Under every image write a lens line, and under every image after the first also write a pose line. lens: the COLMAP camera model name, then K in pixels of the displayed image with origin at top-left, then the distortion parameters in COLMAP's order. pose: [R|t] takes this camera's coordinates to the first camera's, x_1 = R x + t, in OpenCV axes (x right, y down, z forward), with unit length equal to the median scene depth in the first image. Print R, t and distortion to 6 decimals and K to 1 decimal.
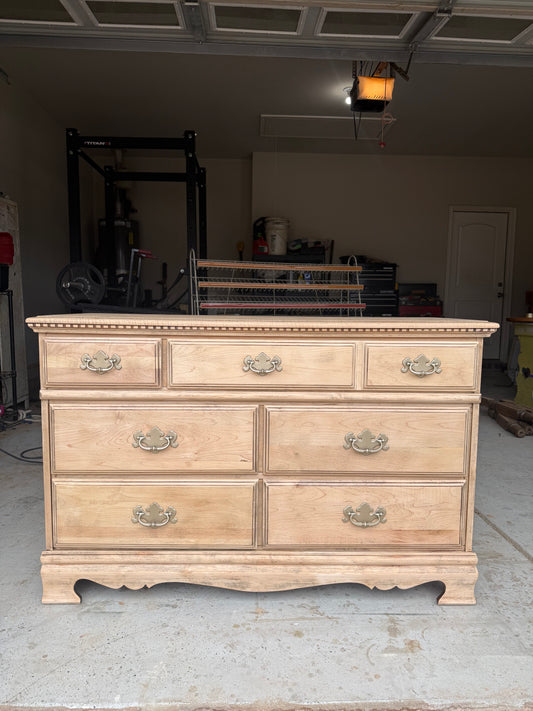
lens RADIAL K [[503.3, 0, 264.2], [0, 503.3, 359.1], [0, 0, 1]] dist [0.025704, -0.029756]
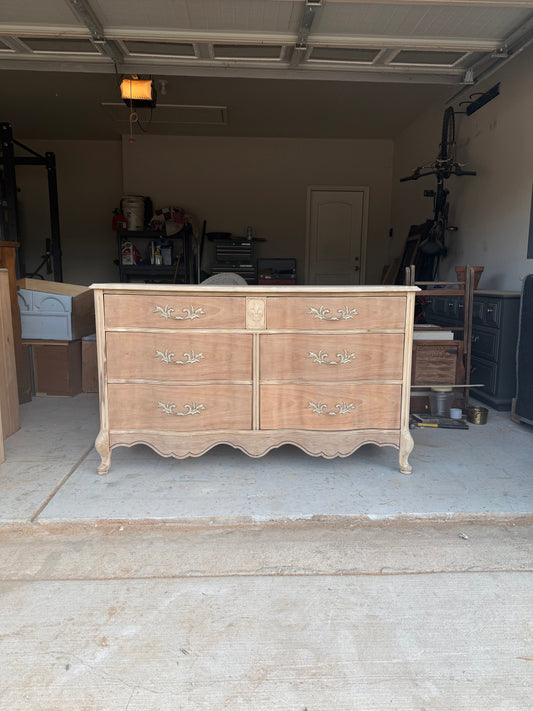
lens RADIAL K [[503.3, 0, 265.7], [0, 503.3, 360.3], [0, 0, 1]] dist [0.051628, -0.068209]
pose [[0.999952, -0.005536, 0.008133, 0.424740], [0.005088, 0.998517, 0.054196, 0.019968], [-0.008421, -0.054152, 0.998497, -0.166468]]
